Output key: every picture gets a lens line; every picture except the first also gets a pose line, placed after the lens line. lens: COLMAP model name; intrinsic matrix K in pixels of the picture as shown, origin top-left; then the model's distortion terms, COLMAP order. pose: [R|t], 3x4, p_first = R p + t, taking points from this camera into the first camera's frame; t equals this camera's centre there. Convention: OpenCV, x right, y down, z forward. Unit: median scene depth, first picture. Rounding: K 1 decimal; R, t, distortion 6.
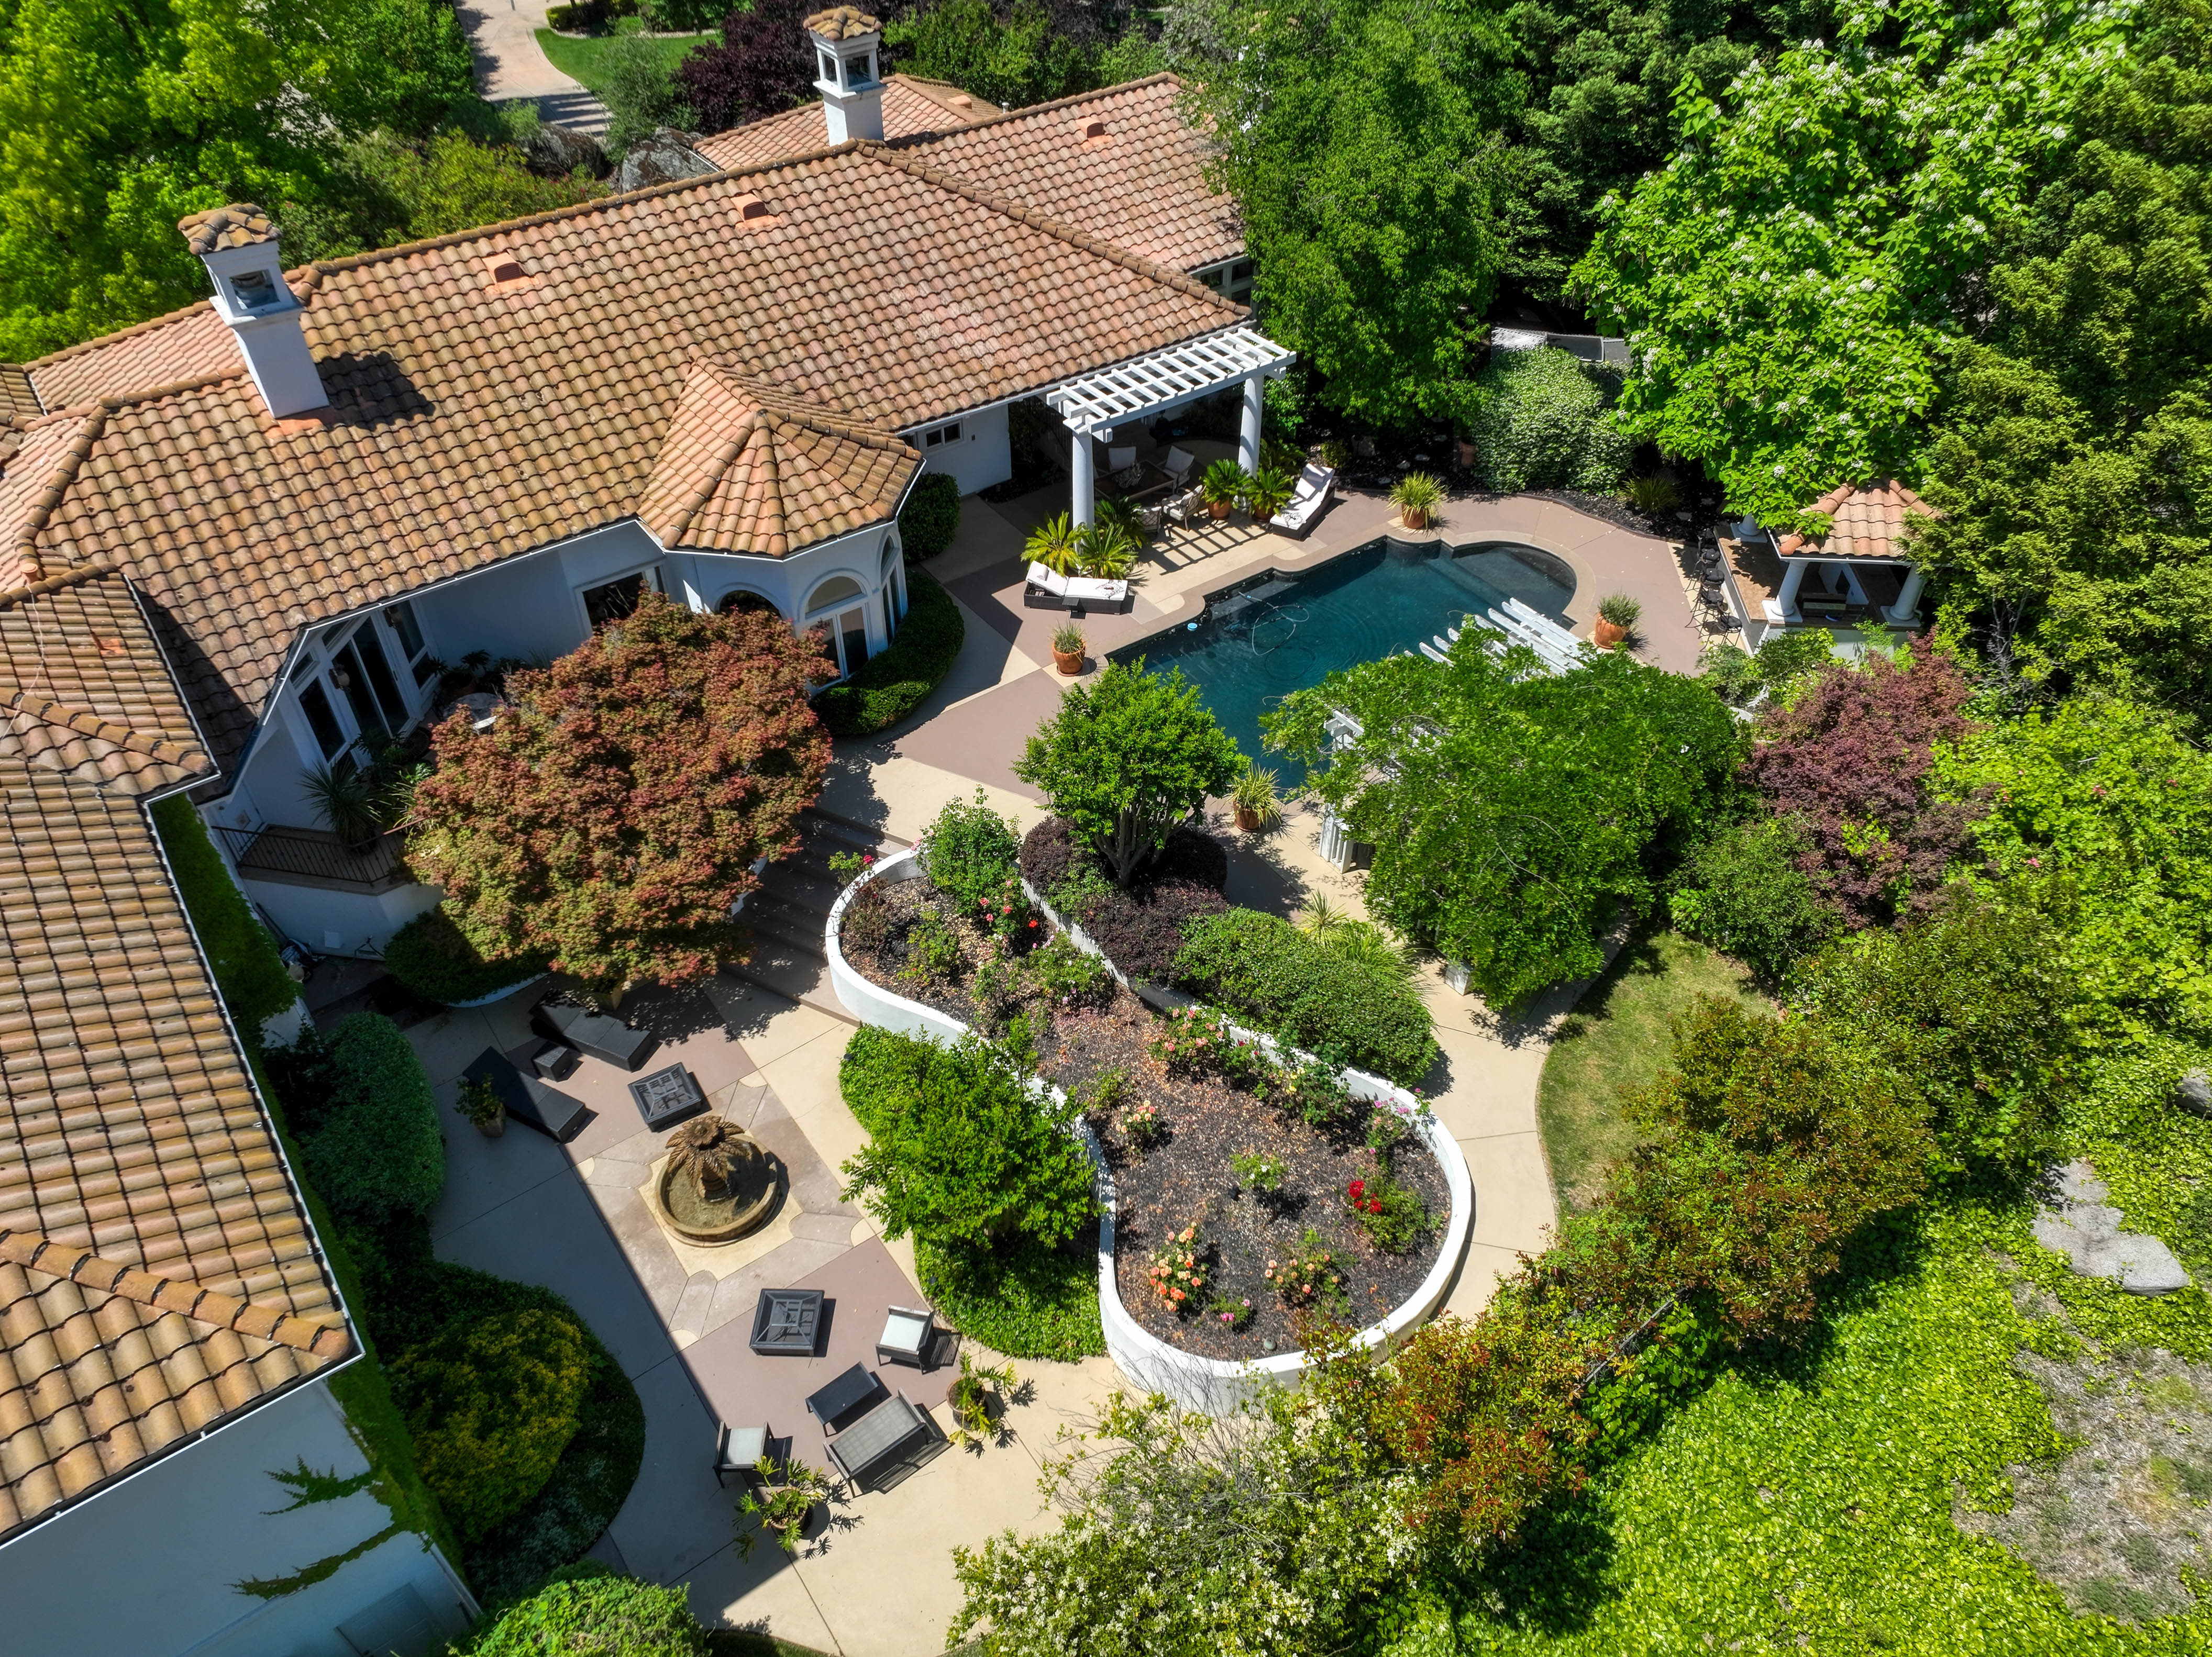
lens RADIAL K [[1563.6, 0, 1100.9], [0, 1563.6, 821.8], [0, 0, 1]] dist [0.007003, 0.007274]
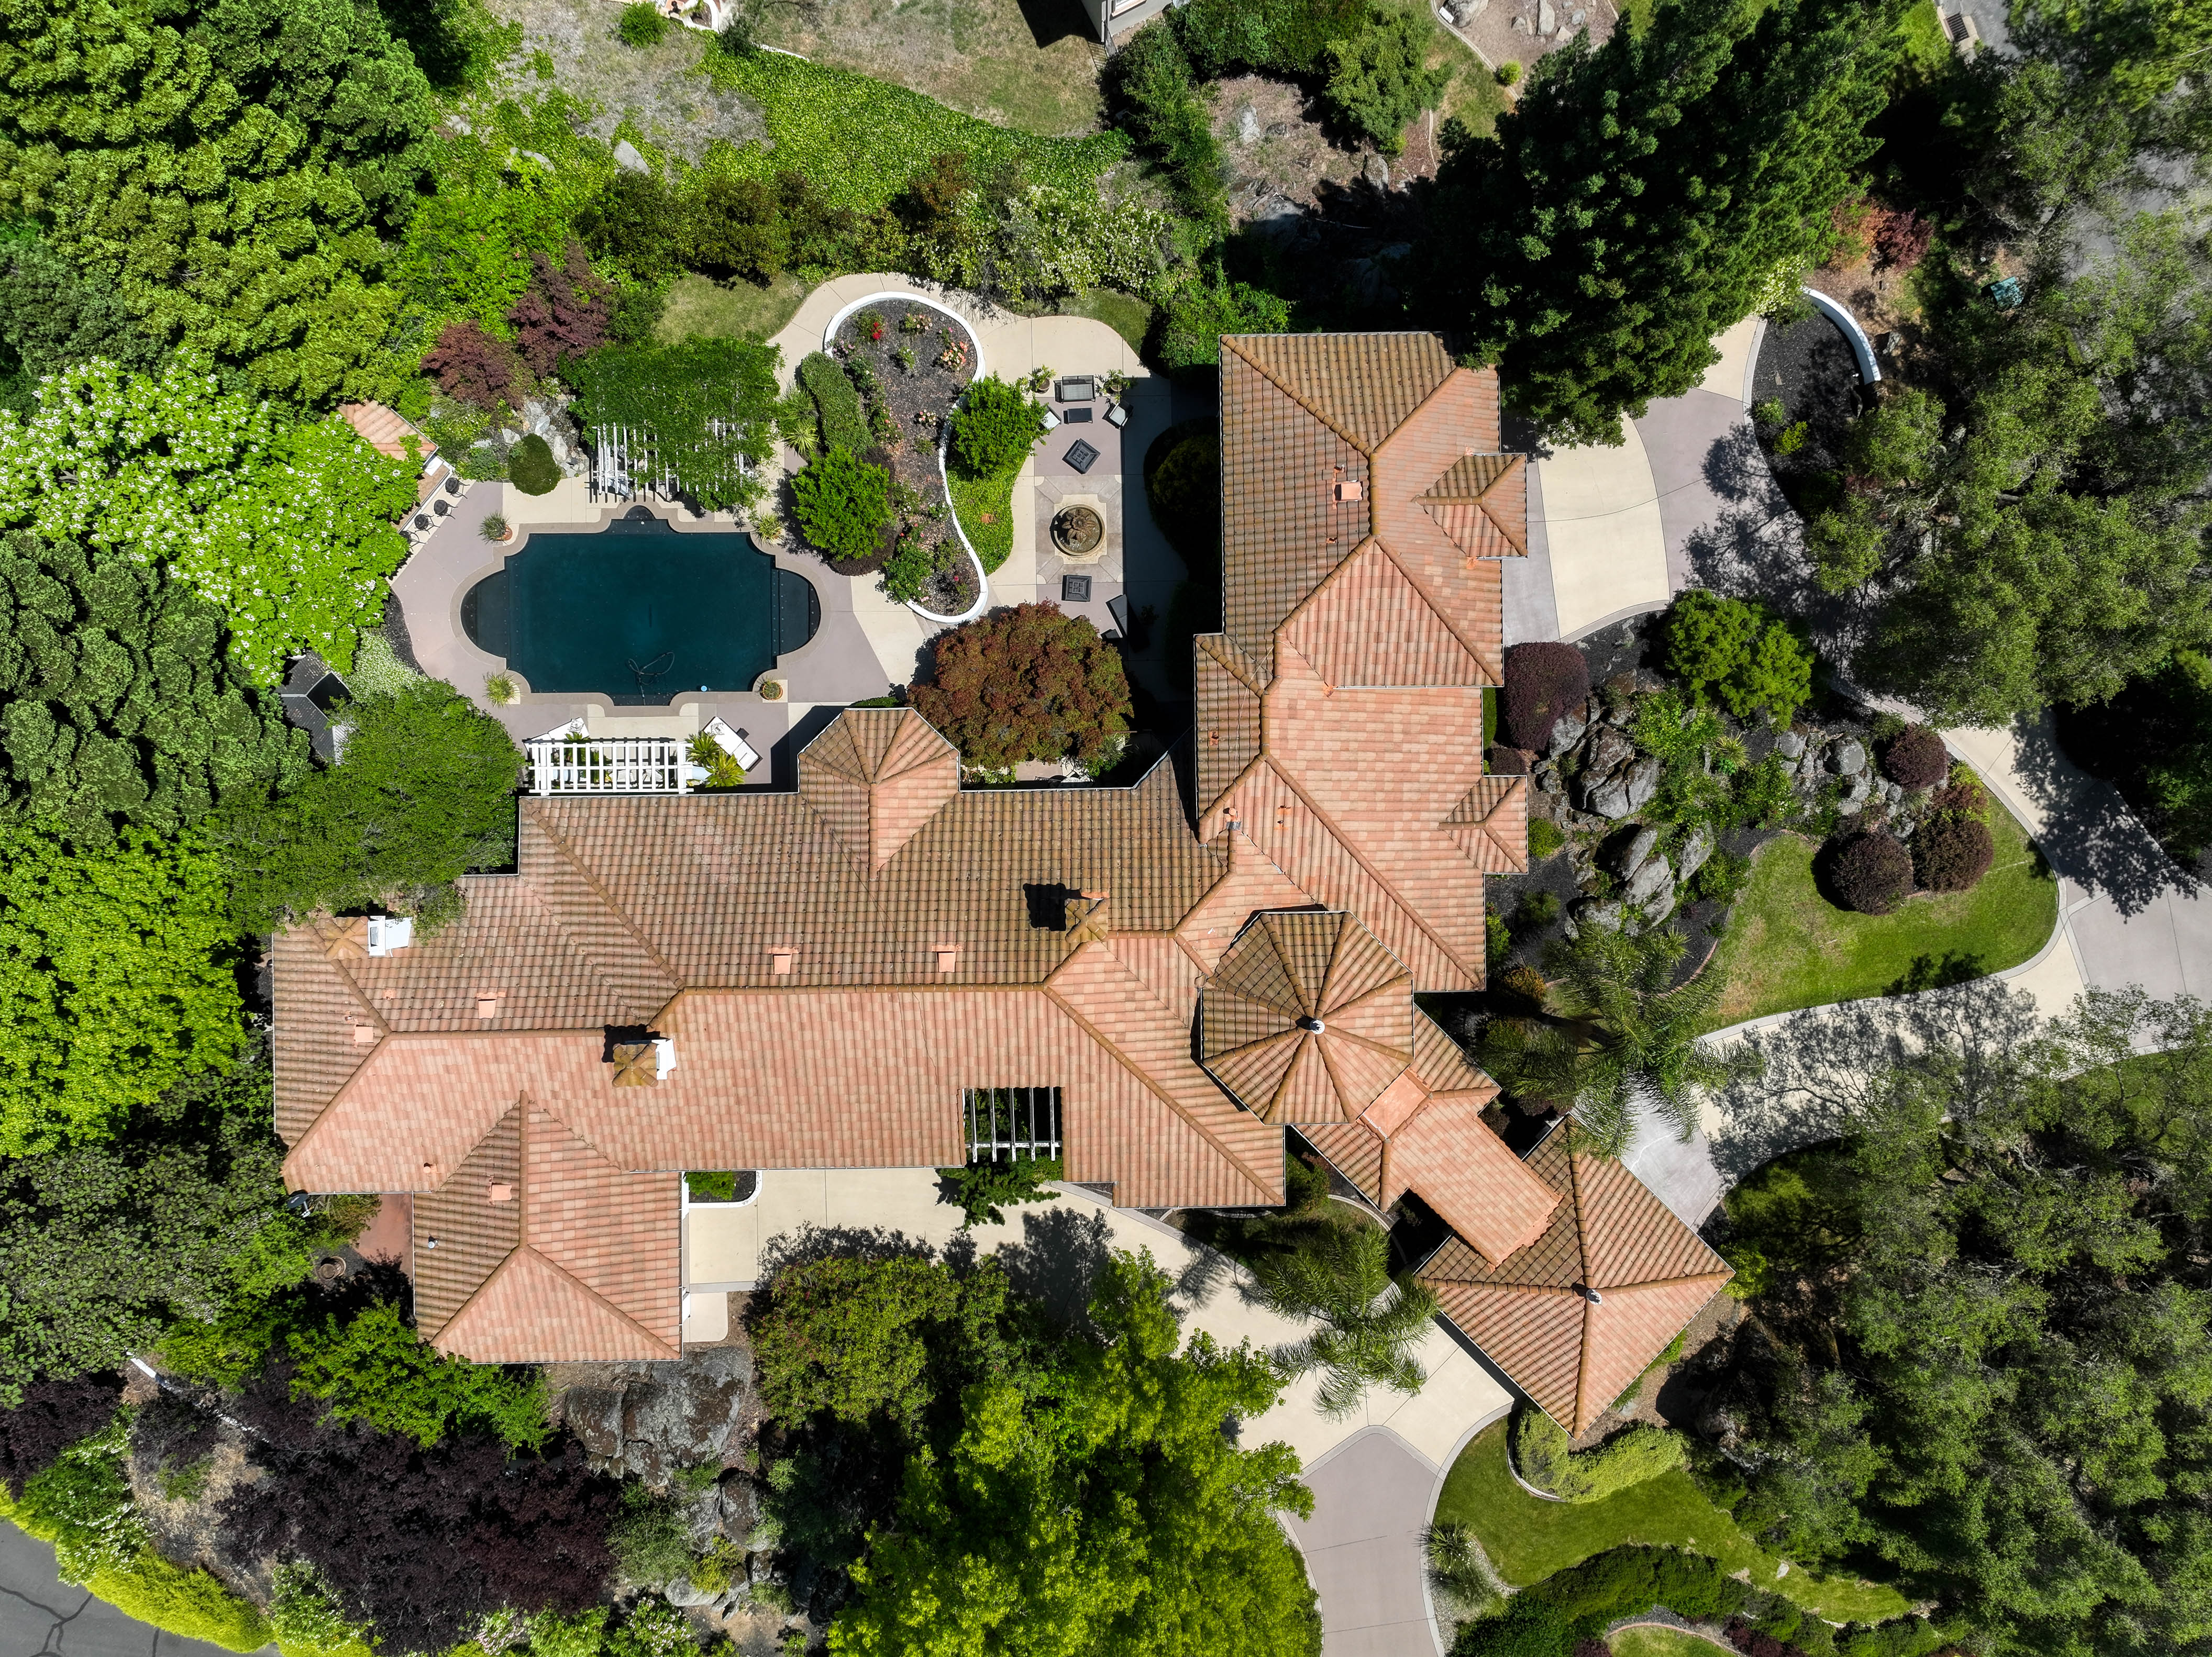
lens RADIAL K [[1563.6, 0, 1100.9], [0, 1563.6, 821.8], [0, 0, 1]] dist [0.007003, 0.007274]
pose [[-0.822833, -0.568276, -0.002880, -0.495153], [0.371284, -0.541422, 0.754328, -1.699016], [-0.430225, 0.619617, 0.656492, -0.273338]]
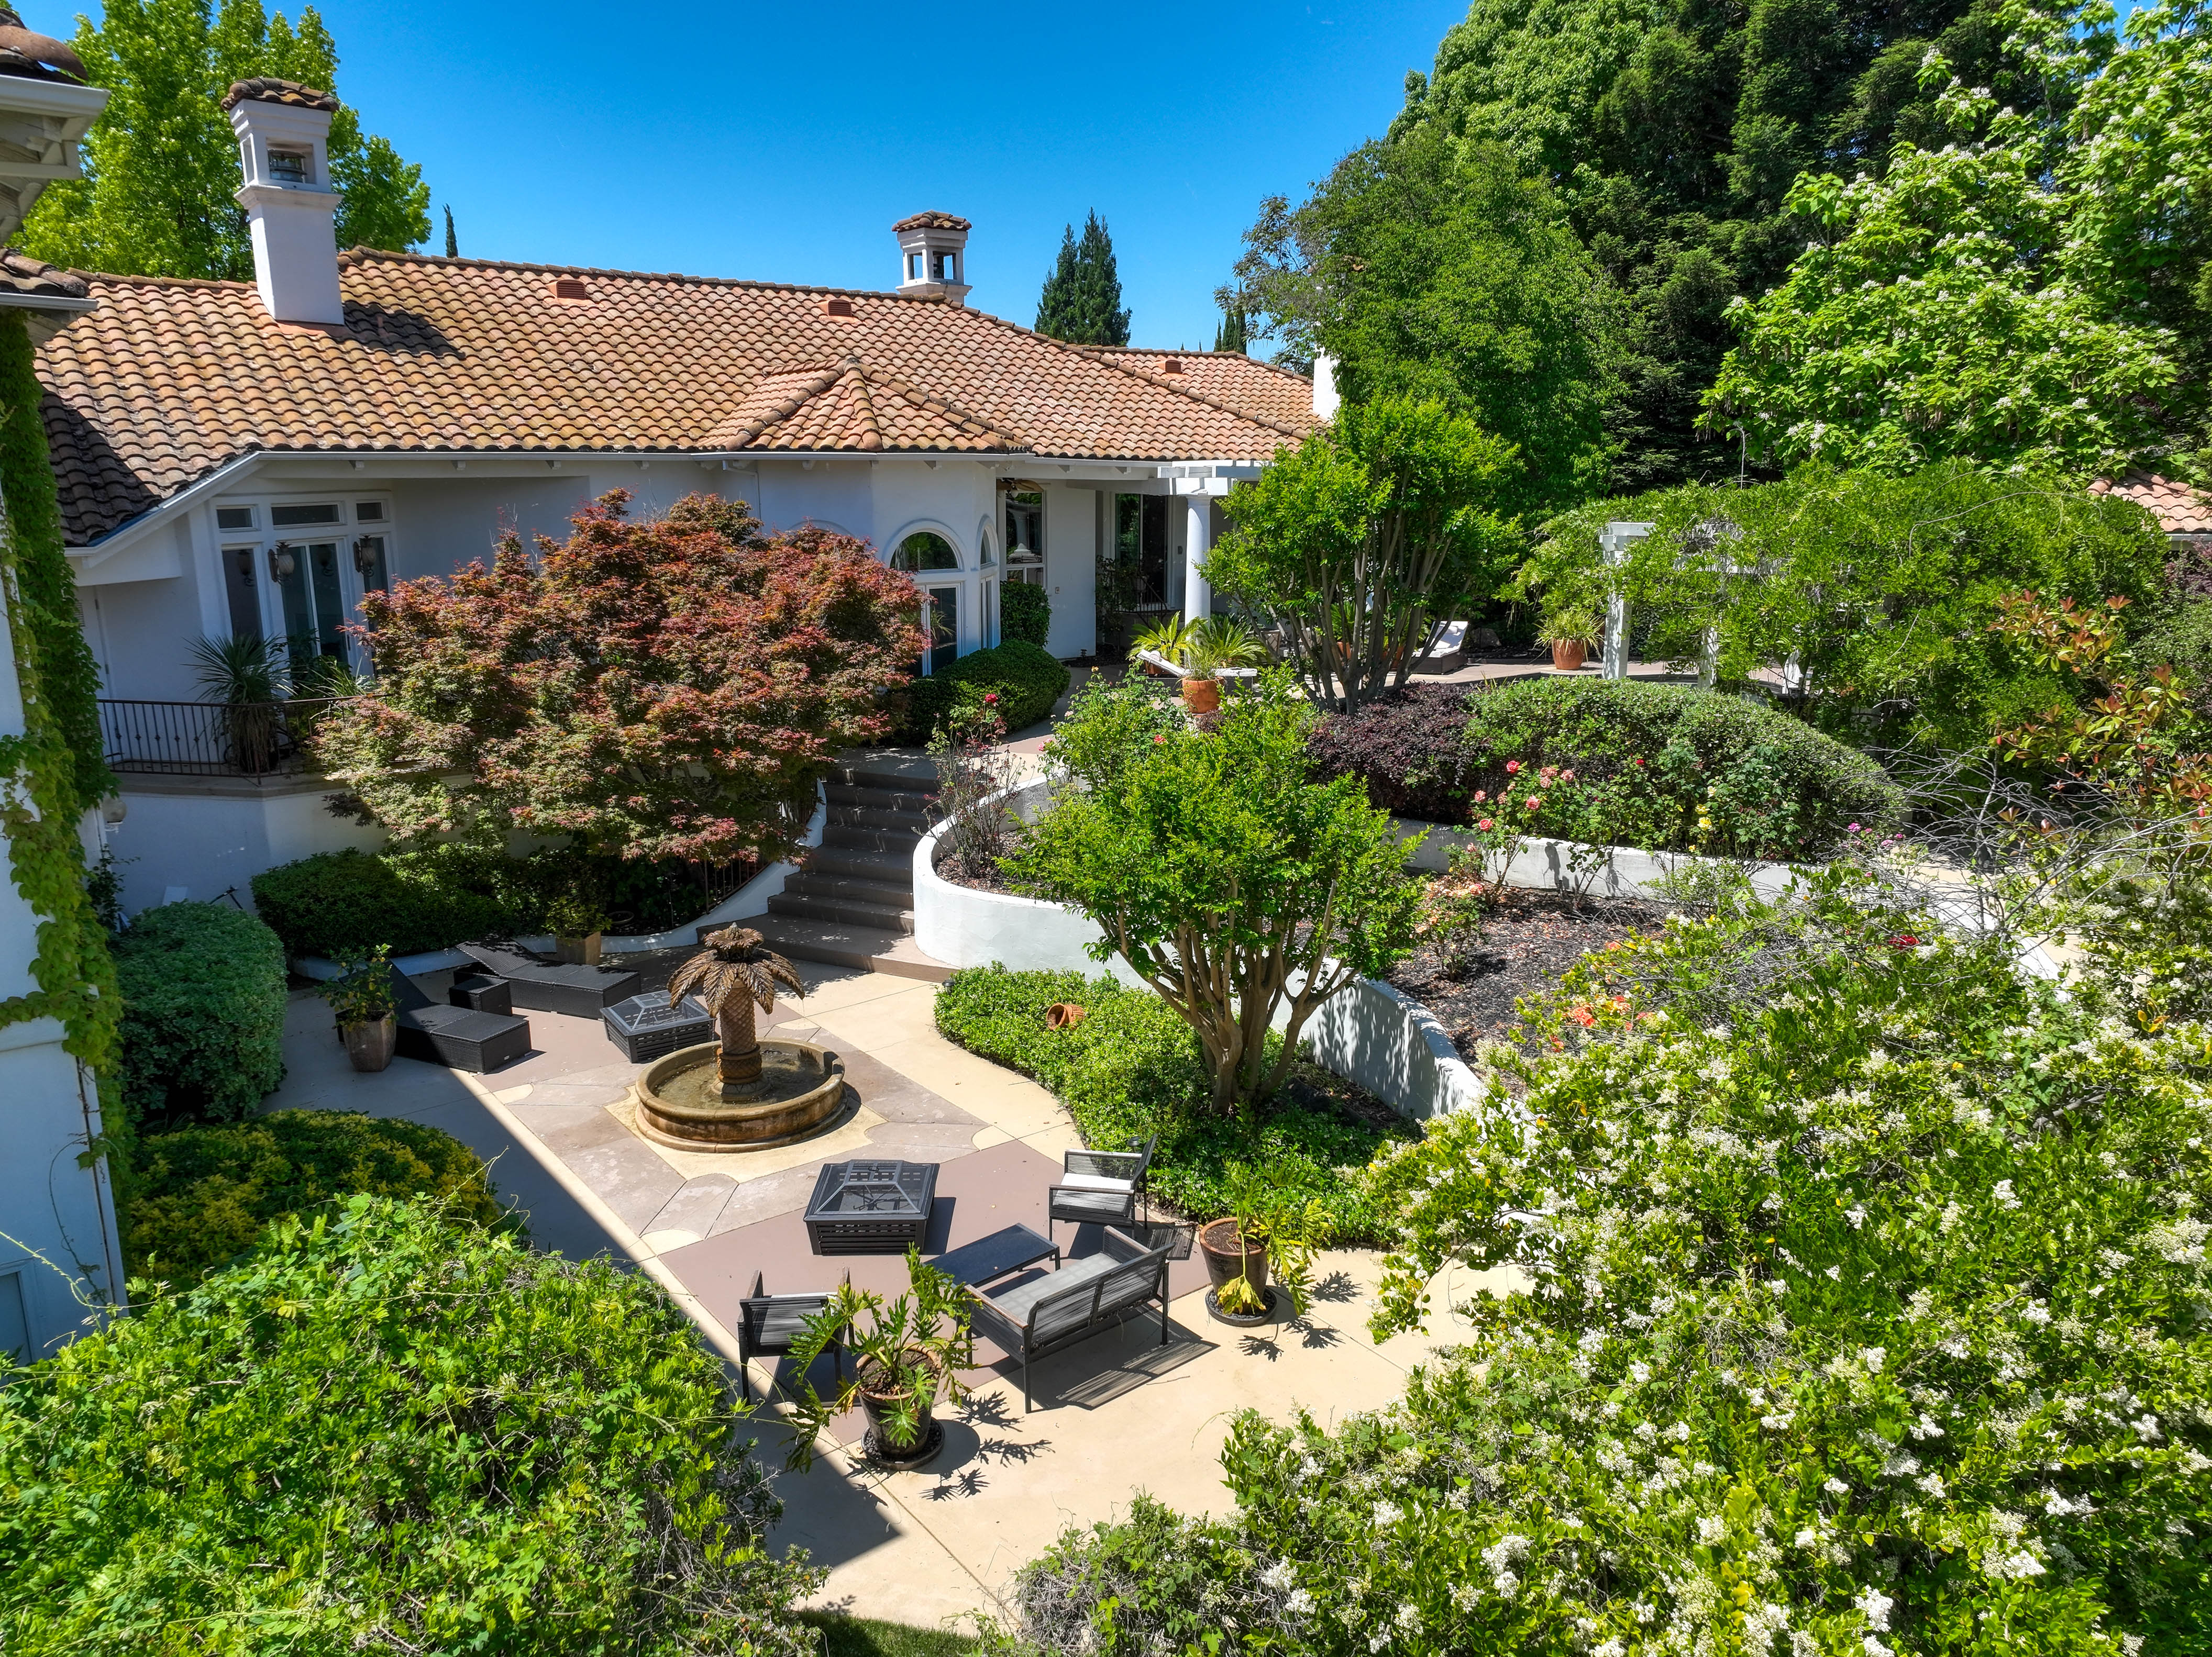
lens RADIAL K [[1541.2, 0, 1106.0], [0, 1541.2, 828.5], [0, 0, 1]] dist [0.012181, 0.000814]
pose [[0.999267, -0.005188, 0.037928, -0.122666], [0.022763, 0.877115, -0.479740, 0.407247], [-0.030779, 0.480252, 0.876590, 0.415431]]
